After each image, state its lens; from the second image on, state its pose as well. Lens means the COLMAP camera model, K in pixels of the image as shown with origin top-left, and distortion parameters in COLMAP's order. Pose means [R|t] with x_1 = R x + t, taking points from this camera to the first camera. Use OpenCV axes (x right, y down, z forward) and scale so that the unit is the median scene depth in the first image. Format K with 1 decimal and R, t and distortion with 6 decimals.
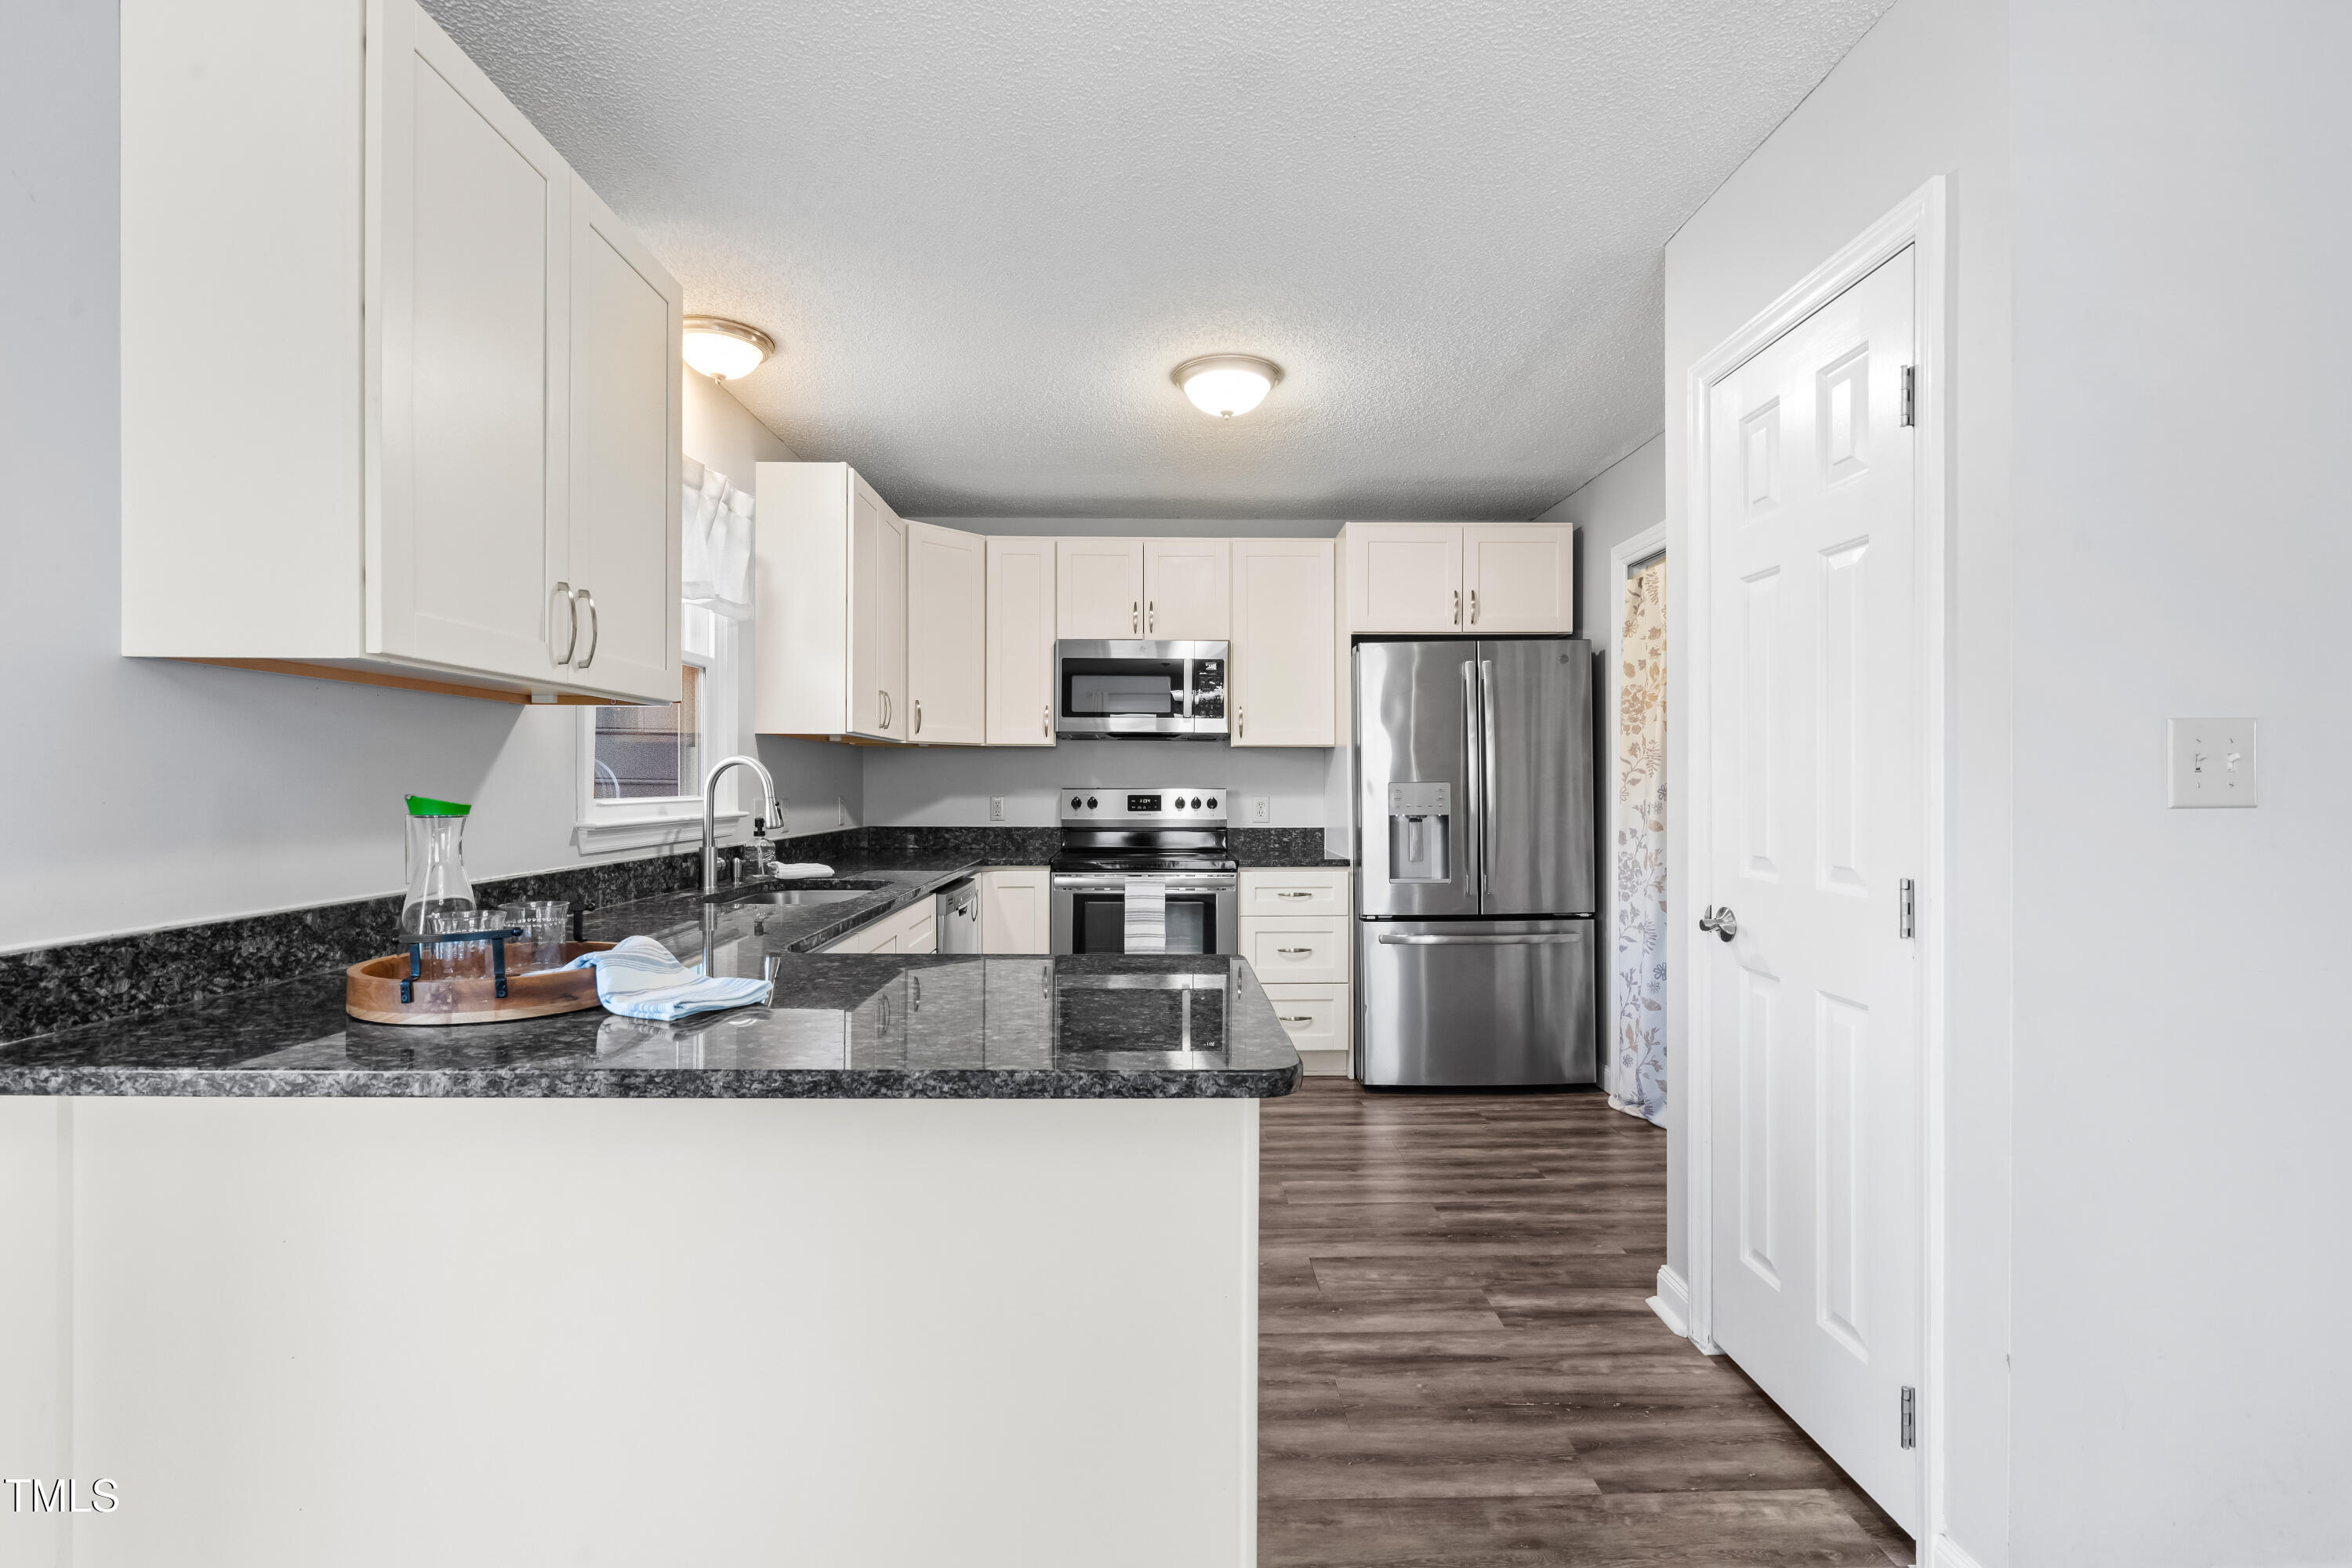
lens RADIAL K [[1070.5, 0, 1172.0], [0, 1070.5, 793.1], [0, 0, 1]] dist [-0.000127, 0.000083]
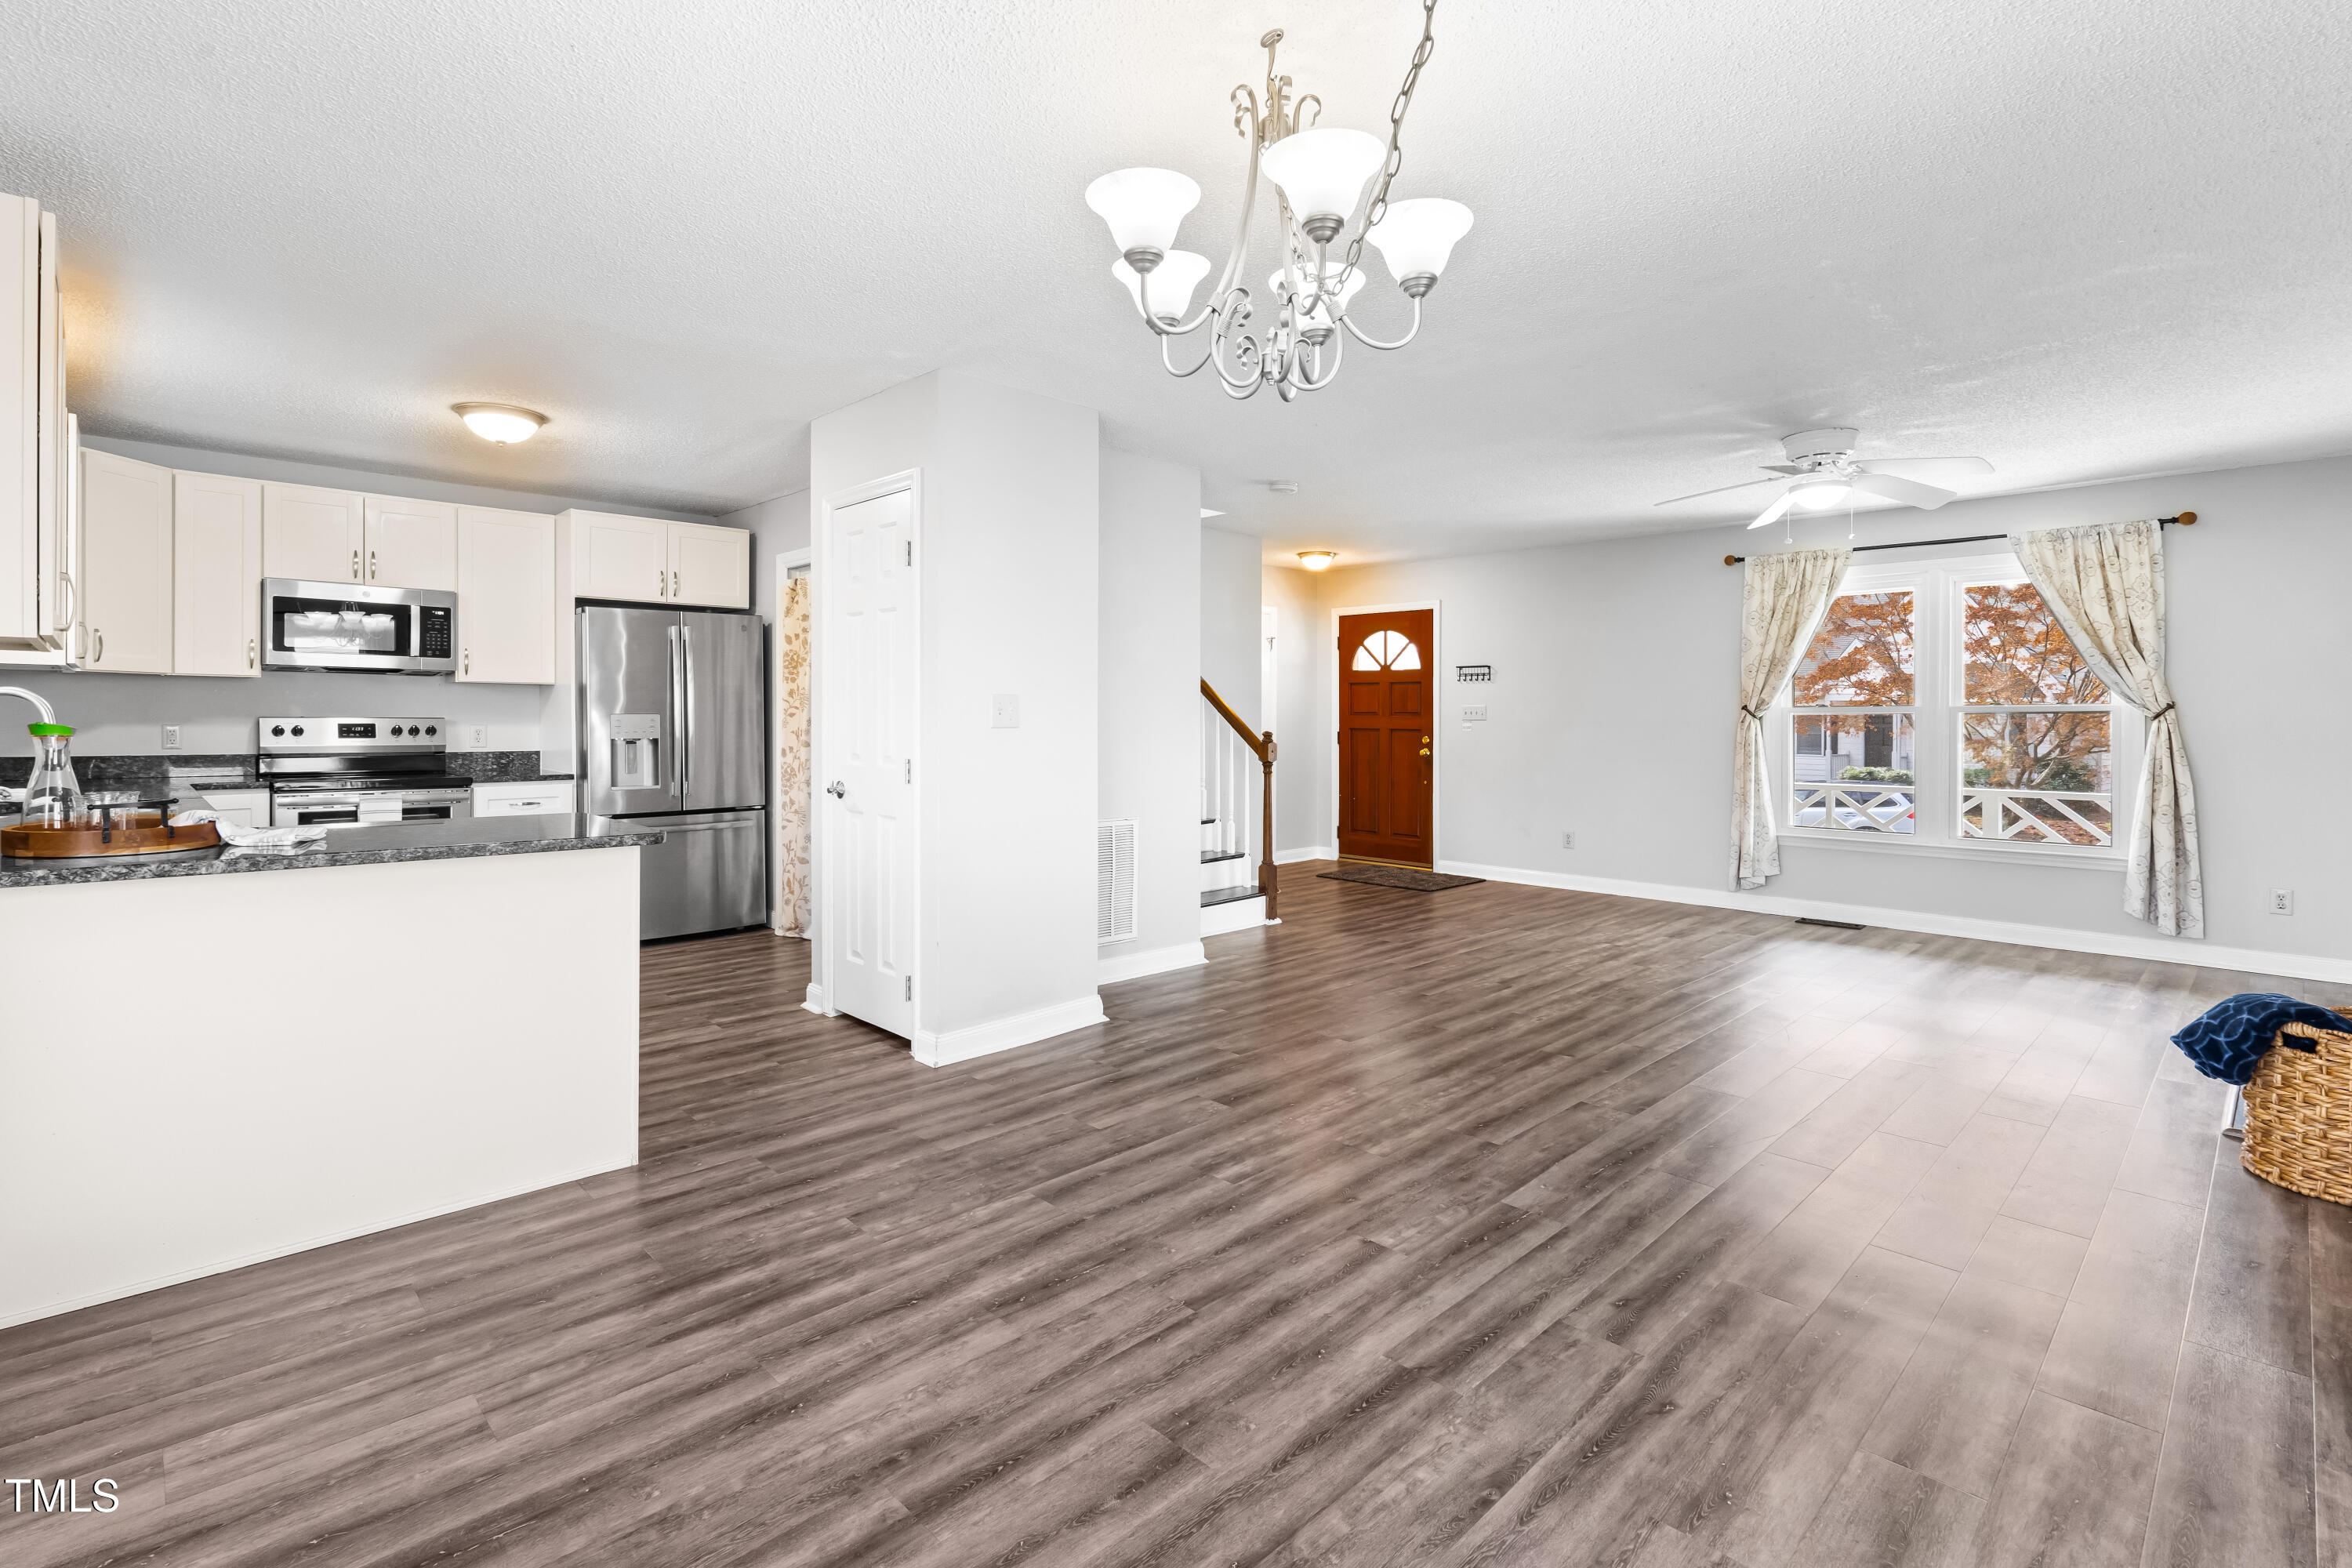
lens RADIAL K [[1087.7, 0, 1176.4], [0, 1087.7, 728.1], [0, 0, 1]] dist [0.000291, 0.000117]
pose [[0.729797, -0.002436, 0.683659, -0.201329], [-0.001208, 0.999987, 0.004852, 0.000000], [-0.683663, -0.004367, 0.729785, -0.446423]]
